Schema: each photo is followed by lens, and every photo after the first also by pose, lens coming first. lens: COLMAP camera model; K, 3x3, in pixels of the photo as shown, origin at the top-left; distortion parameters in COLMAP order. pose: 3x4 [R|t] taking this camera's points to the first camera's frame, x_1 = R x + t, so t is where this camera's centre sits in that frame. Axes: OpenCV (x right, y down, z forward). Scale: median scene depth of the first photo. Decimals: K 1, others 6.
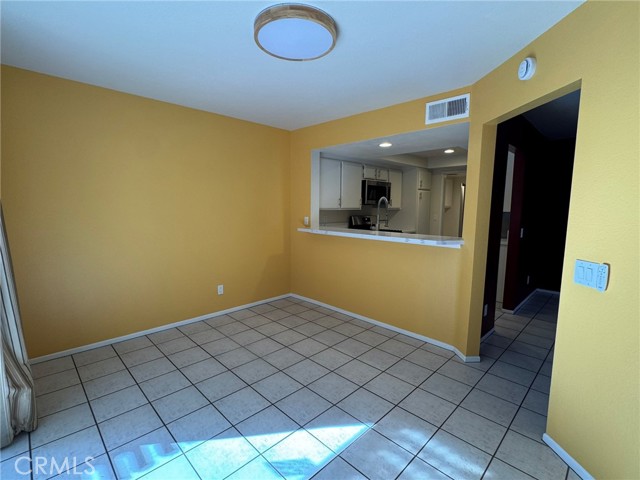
lens RADIAL K [[304.6, 0, 322.8], [0, 304.6, 241.4], [0, 0, 1]] dist [-0.007627, -0.000657]
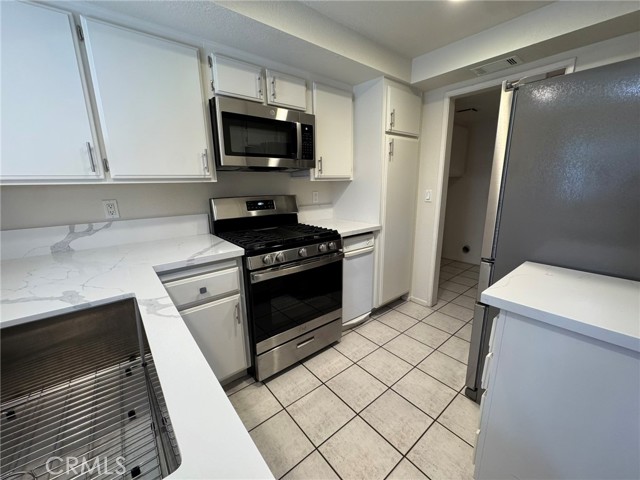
lens RADIAL K [[255.4, 0, 316.2], [0, 255.4, 240.6], [0, 0, 1]] dist [-0.002647, -0.000976]
pose [[0.993668, 0.004799, -0.112256, 0.294771], [0.007645, 0.993884, 0.110168, -0.065909], [0.112098, -0.110329, 0.987553, 0.698793]]
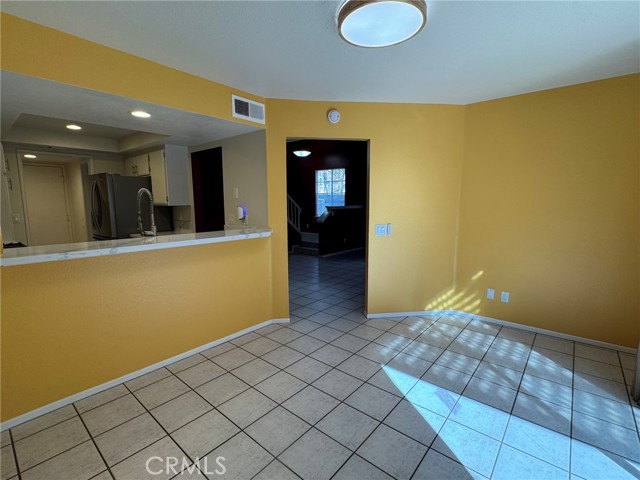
lens RADIAL K [[304.6, 0, 317.0], [0, 304.6, 239.3], [0, 0, 1]] dist [-0.007627, -0.000657]
pose [[-0.064909, -0.134214, 0.988824, -0.402006], [0.117616, 0.982978, 0.141141, -0.060782], [-0.990936, 0.125463, -0.048019, 0.483432]]
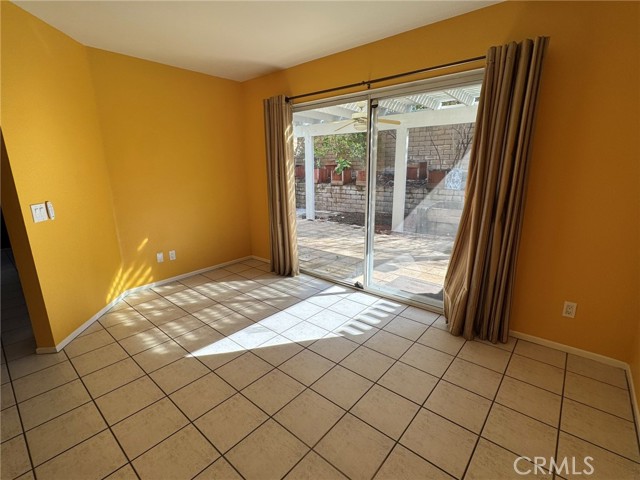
lens RADIAL K [[304.6, 0, 322.4], [0, 304.6, 238.7], [0, 0, 1]] dist [-0.007627, -0.000657]
pose [[-0.997366, 0.017360, -0.070422, -0.105222], [-0.007904, 0.939140, 0.343443, -0.083797], [0.072098, 0.343095, -0.936530, 0.745813]]
